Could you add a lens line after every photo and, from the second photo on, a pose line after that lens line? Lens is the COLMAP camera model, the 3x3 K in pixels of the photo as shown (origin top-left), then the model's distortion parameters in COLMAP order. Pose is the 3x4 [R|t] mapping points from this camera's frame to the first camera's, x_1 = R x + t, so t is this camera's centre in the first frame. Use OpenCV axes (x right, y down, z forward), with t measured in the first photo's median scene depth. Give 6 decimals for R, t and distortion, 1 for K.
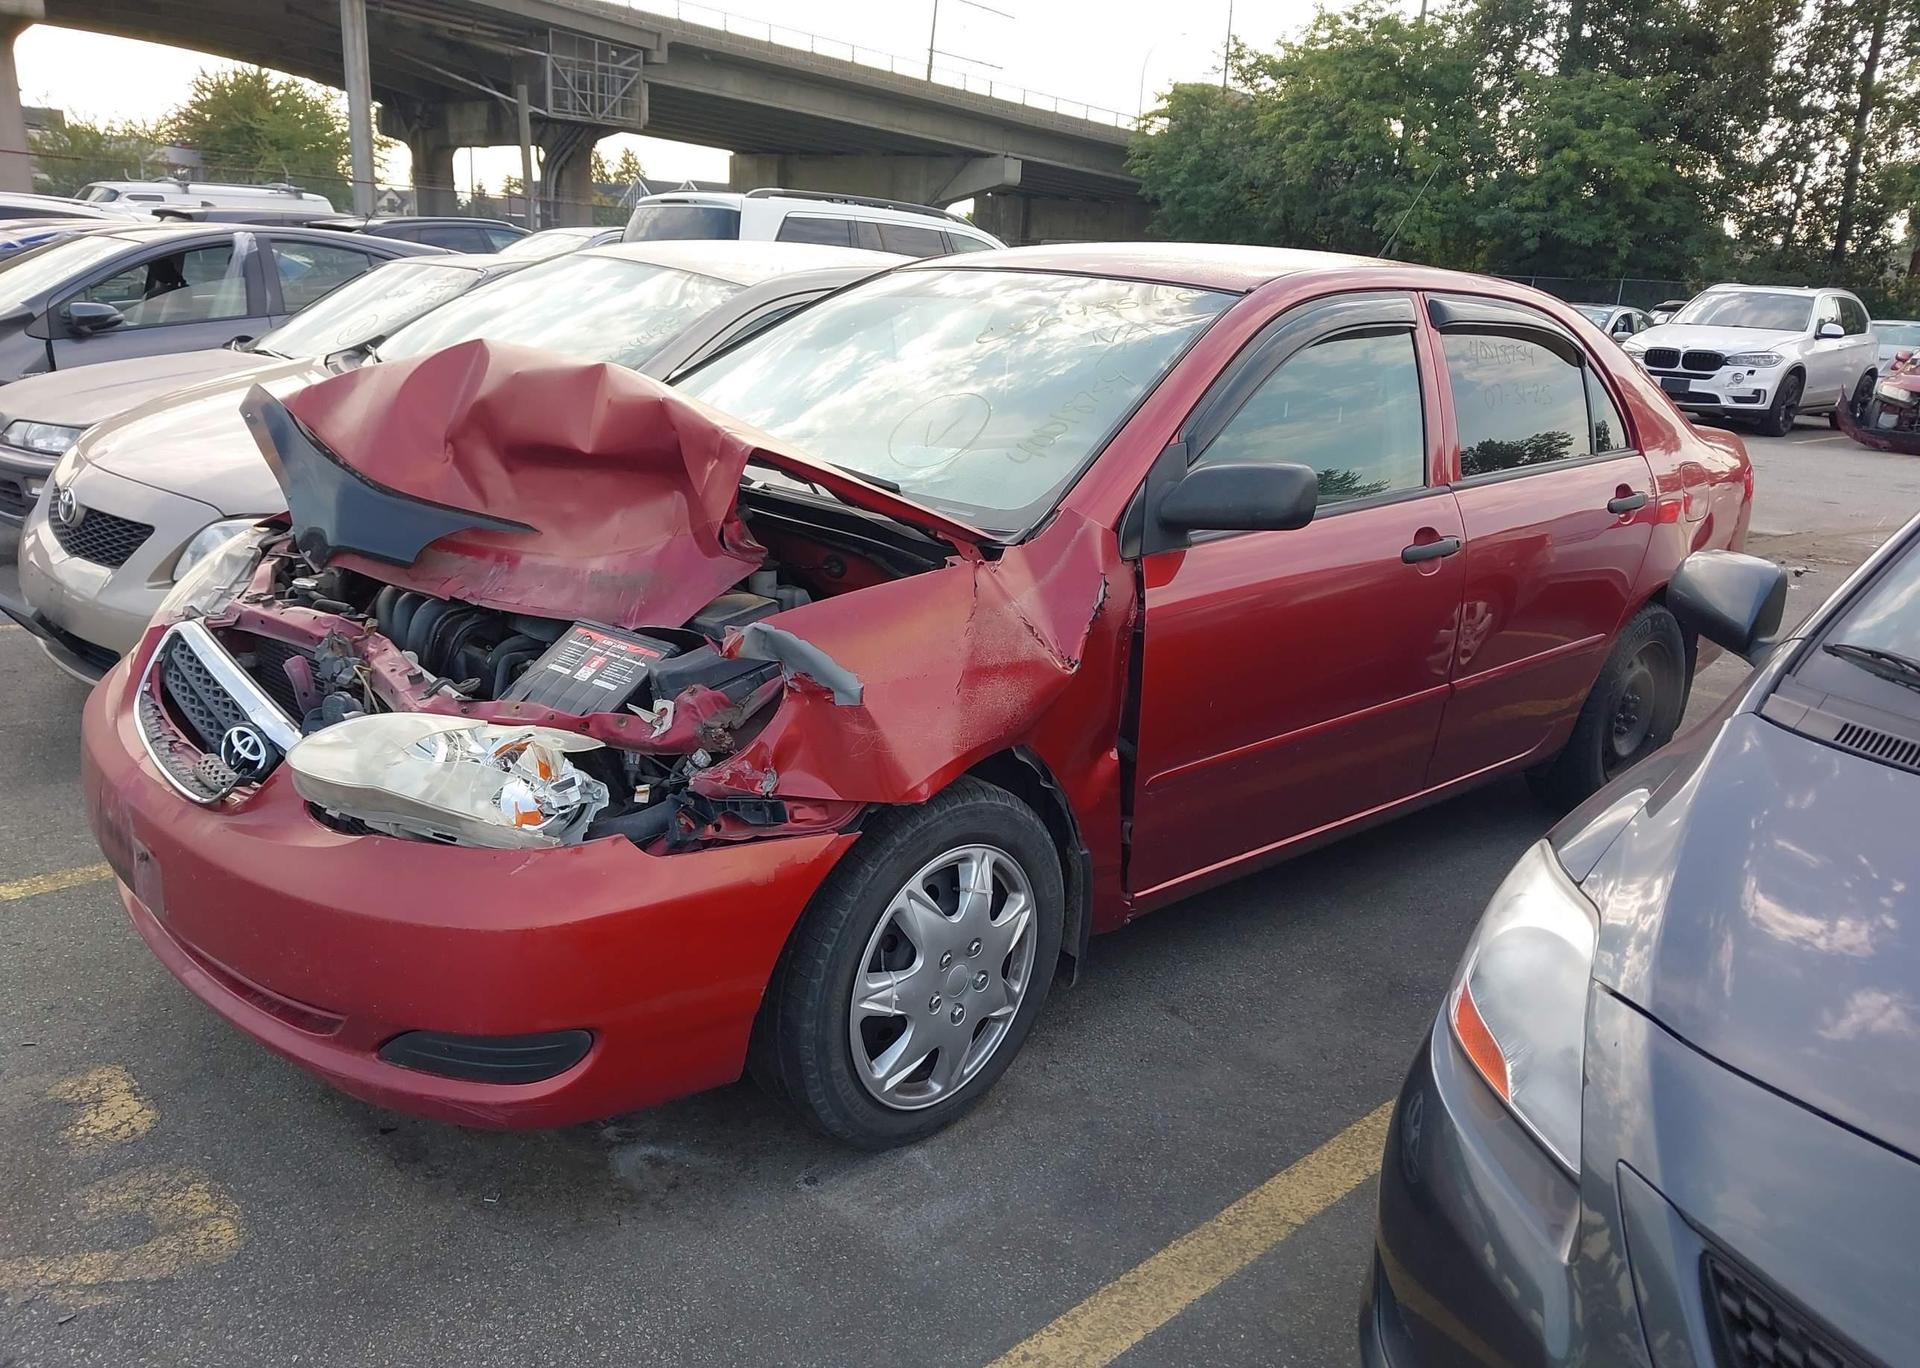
lens RADIAL K [[1456.8, 0, 960.0], [0, 1456.8, 684.0], [0, 0, 1]] dist [0.022890, -0.014945]
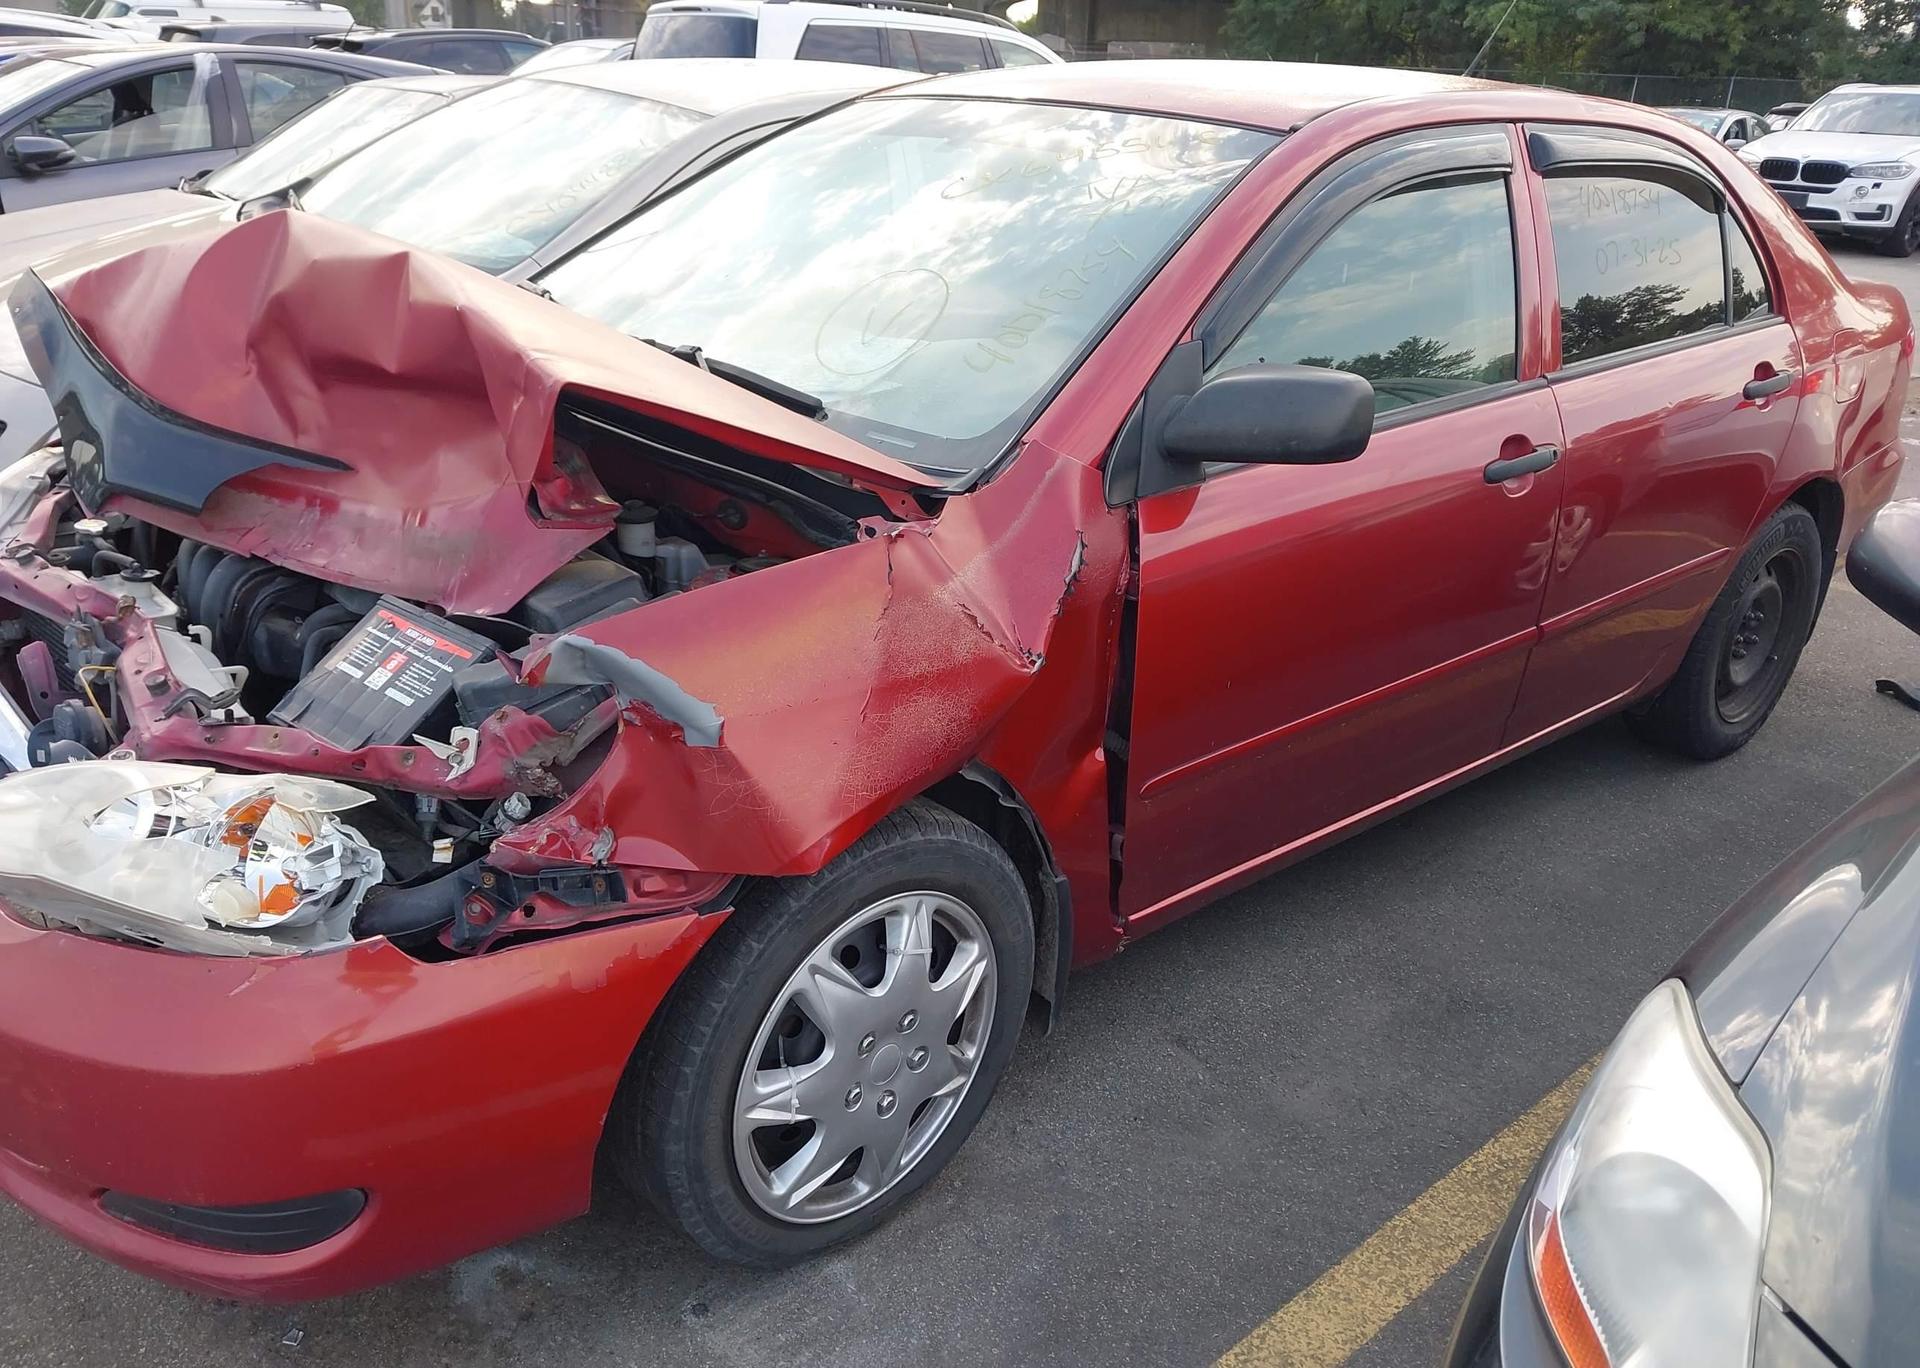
lens RADIAL K [[1470.0, 0, 968.1], [0, 1470.0, 691.4], [0, 0, 1]] dist [0.006271, -0.003012]
pose [[0.999288, 0.001627, -0.037684, 0.067916], [0.002874, 0.992879, 0.119094, -0.082164], [0.037609, -0.119117, 0.992168, 0.234451]]
